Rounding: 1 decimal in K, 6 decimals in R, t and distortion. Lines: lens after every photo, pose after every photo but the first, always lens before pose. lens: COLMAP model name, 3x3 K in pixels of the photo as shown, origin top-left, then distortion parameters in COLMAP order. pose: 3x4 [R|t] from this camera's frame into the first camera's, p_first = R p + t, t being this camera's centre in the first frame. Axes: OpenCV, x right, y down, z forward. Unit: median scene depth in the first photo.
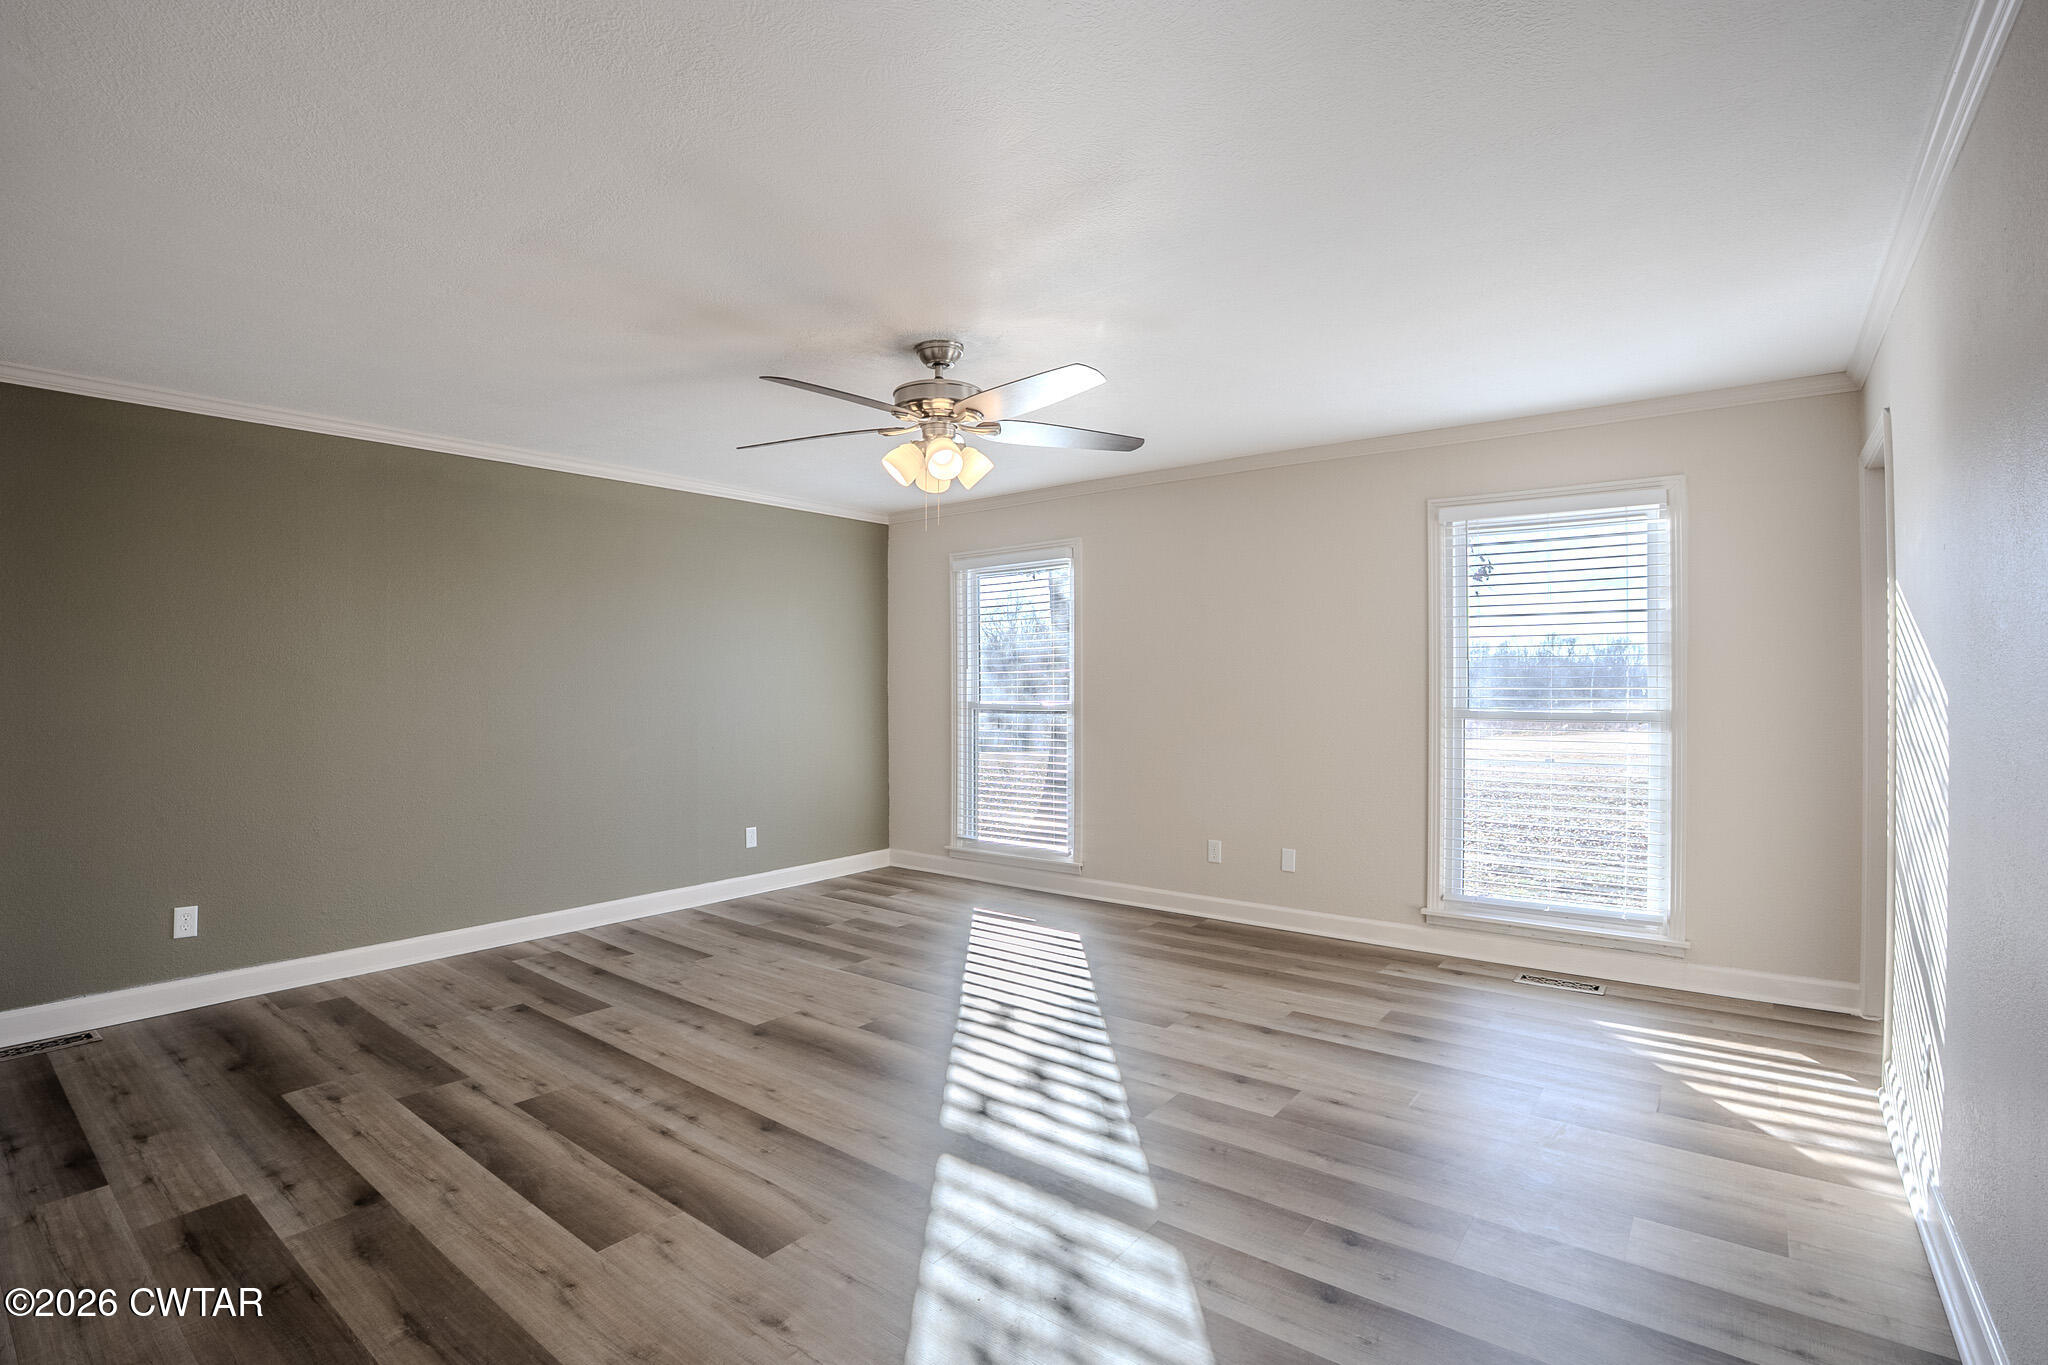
lens RADIAL K [[939.5, 0, 1015.1], [0, 939.5, 682.8], [0, 0, 1]] dist [-0.047142, 0.000446]
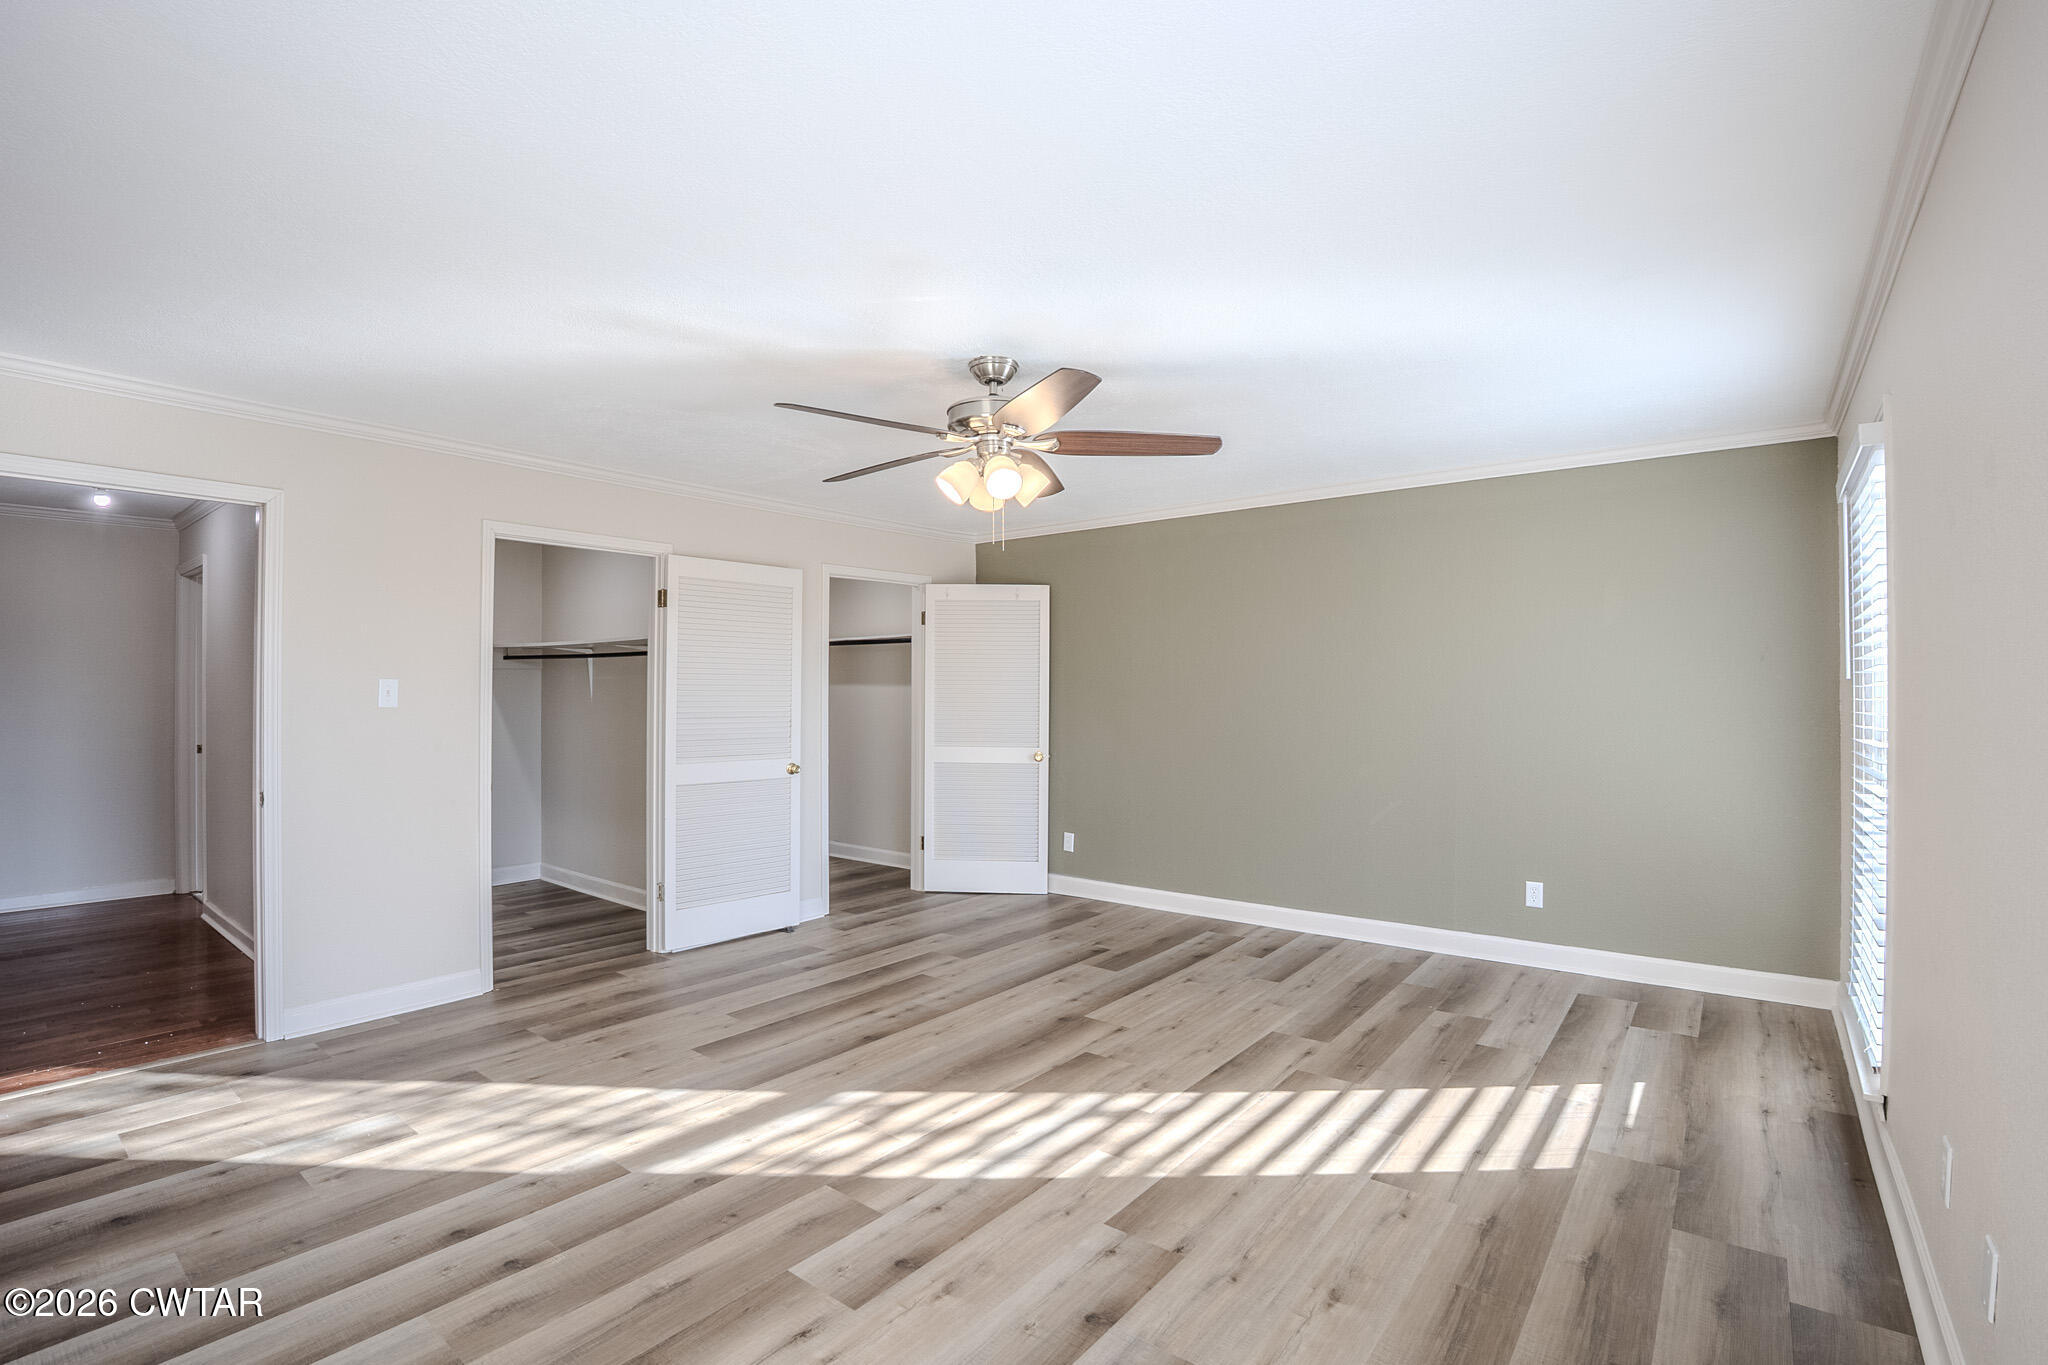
lens RADIAL K [[939.5, 0, 1015.1], [0, 939.5, 682.8], [0, 0, 1]] dist [-0.047142, 0.000446]
pose [[-0.008168, -0.011942, -0.999895, 0.939714], [0.003331, 0.999923, -0.011969, -0.007974], [0.999961, -0.003428, -0.008127, 1.076630]]
